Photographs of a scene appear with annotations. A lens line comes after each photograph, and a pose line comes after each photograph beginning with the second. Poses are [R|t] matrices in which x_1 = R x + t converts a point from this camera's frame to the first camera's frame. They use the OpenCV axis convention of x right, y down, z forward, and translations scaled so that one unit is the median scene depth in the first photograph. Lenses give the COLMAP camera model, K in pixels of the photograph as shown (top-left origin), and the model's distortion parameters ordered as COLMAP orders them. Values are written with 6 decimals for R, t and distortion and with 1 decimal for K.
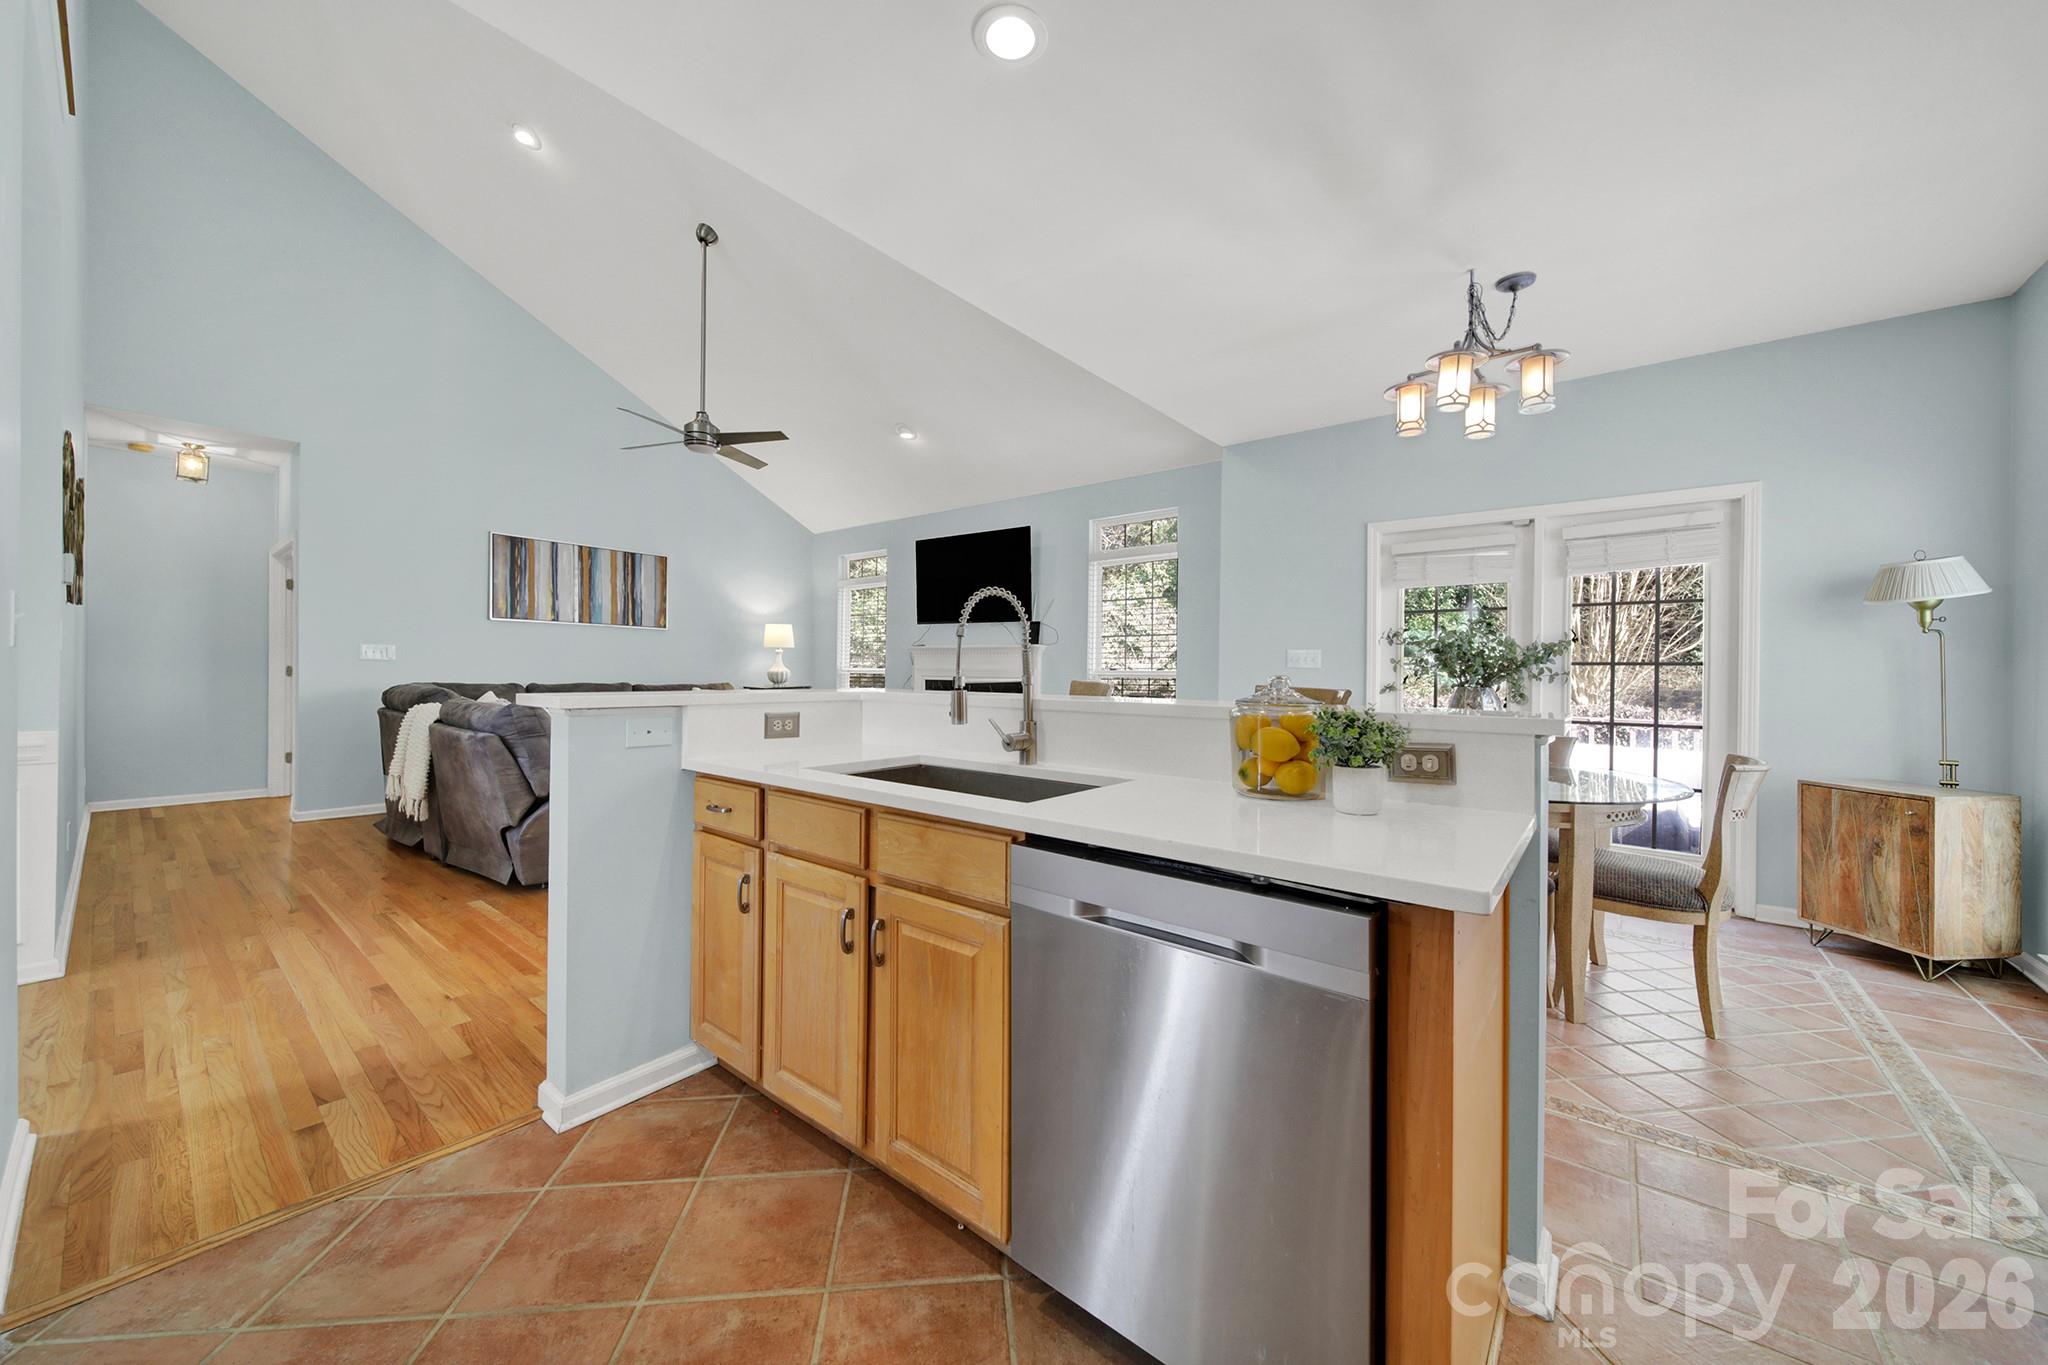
lens RADIAL K [[745.0, 0, 1019.2], [0, 745.0, 672.3], [0, 0, 1]] dist [-0.001793, -0.000153]
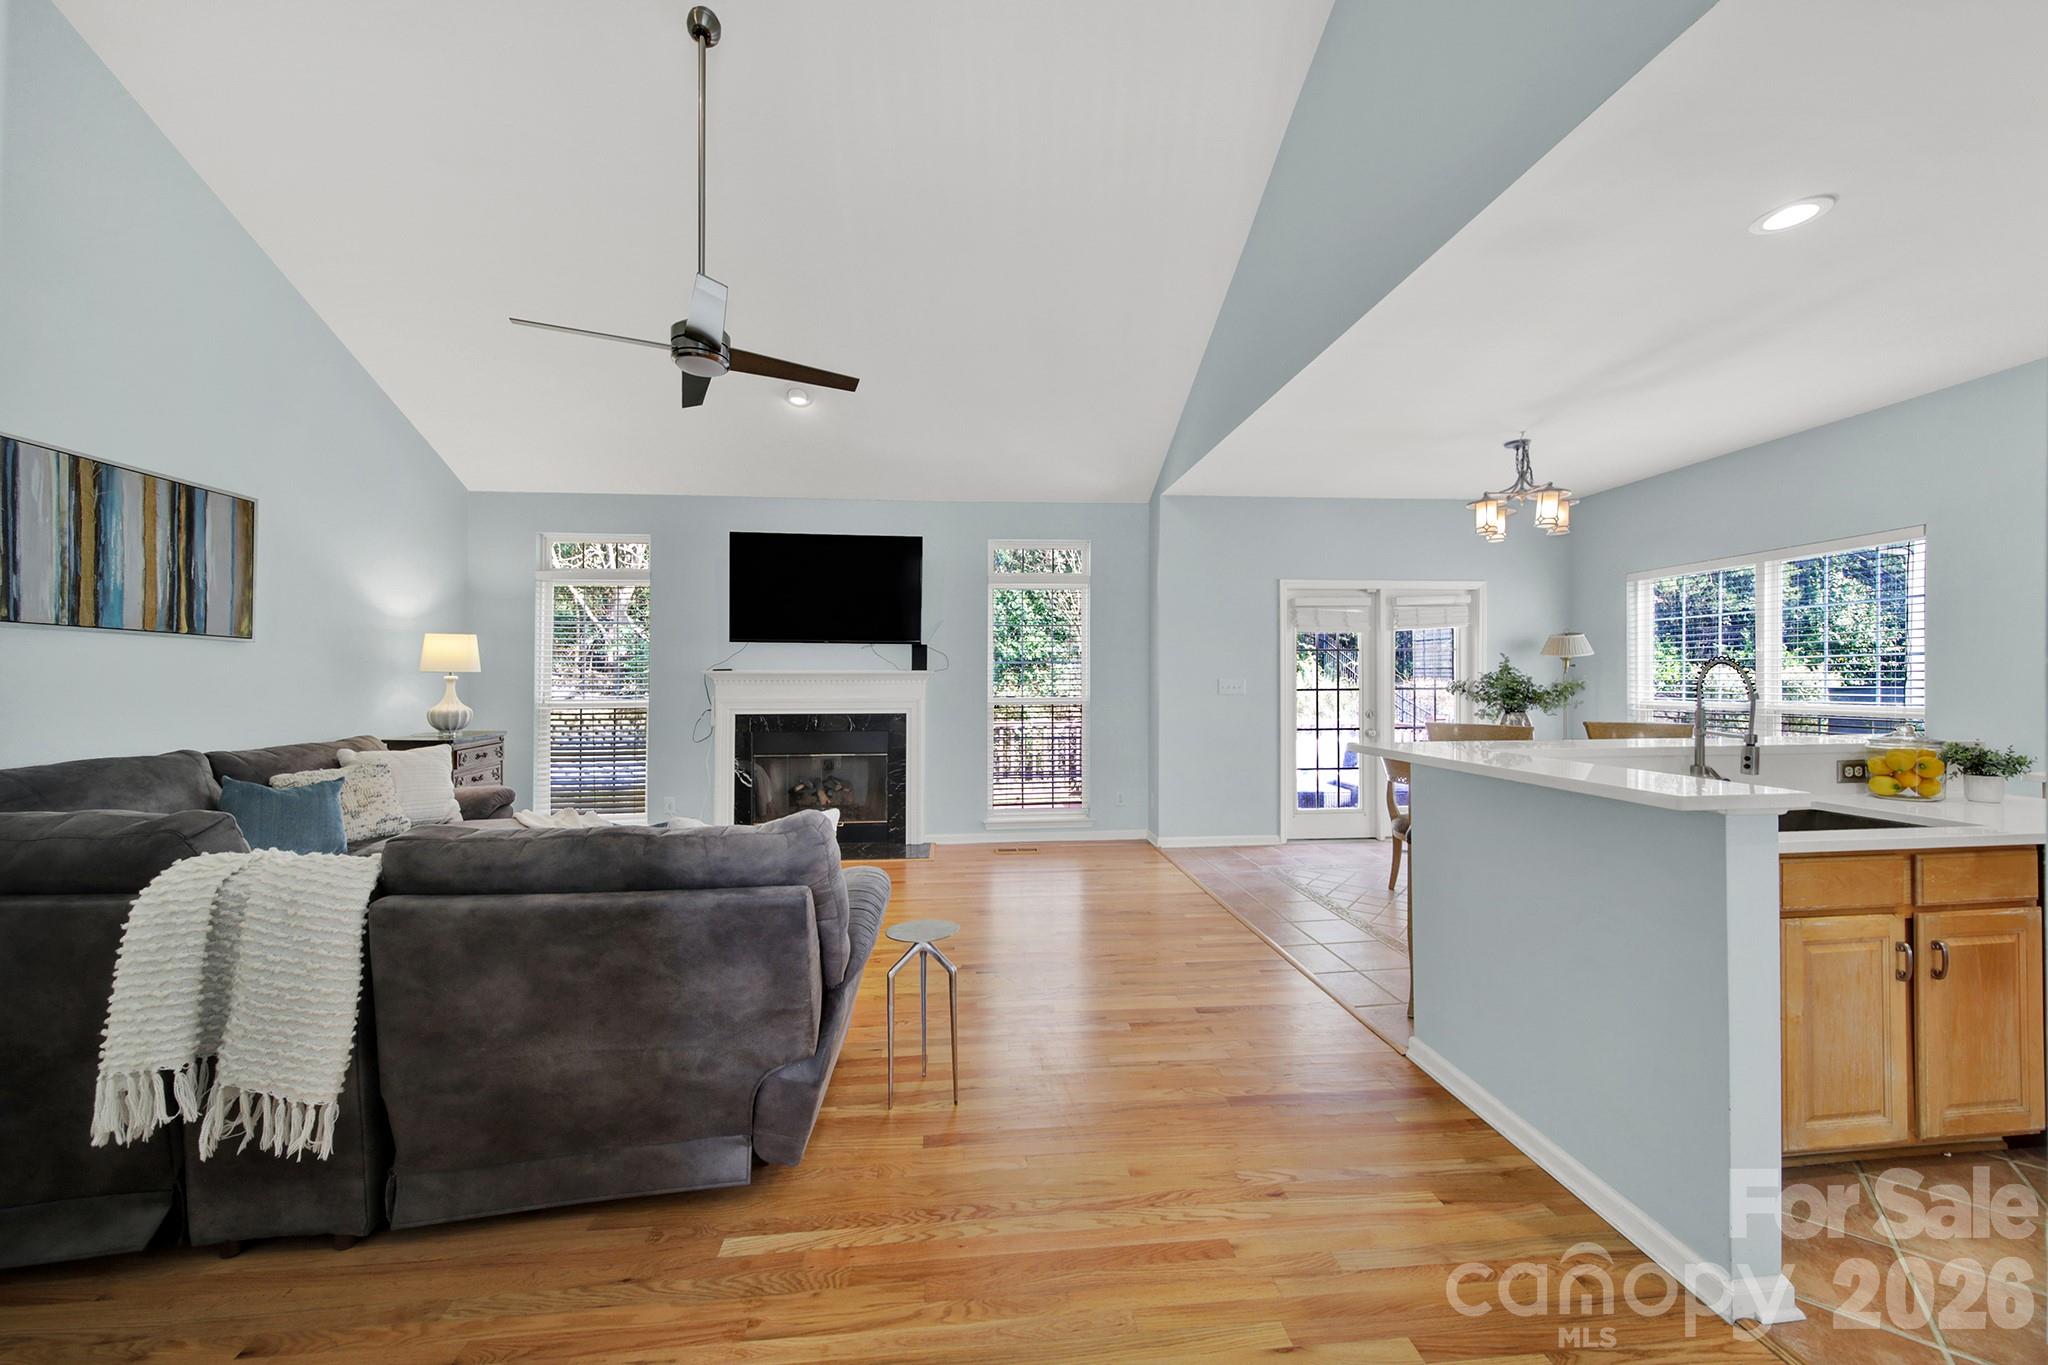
lens RADIAL K [[745.0, 0, 1019.2], [0, 745.0, 672.3], [0, 0, 1]] dist [-0.001793, -0.000153]
pose [[0.707563, -0.007954, 0.706605, -0.774659], [0.012914, 0.999915, -0.001676, -0.048082], [-0.706532, 0.010311, 0.707606, 0.435581]]
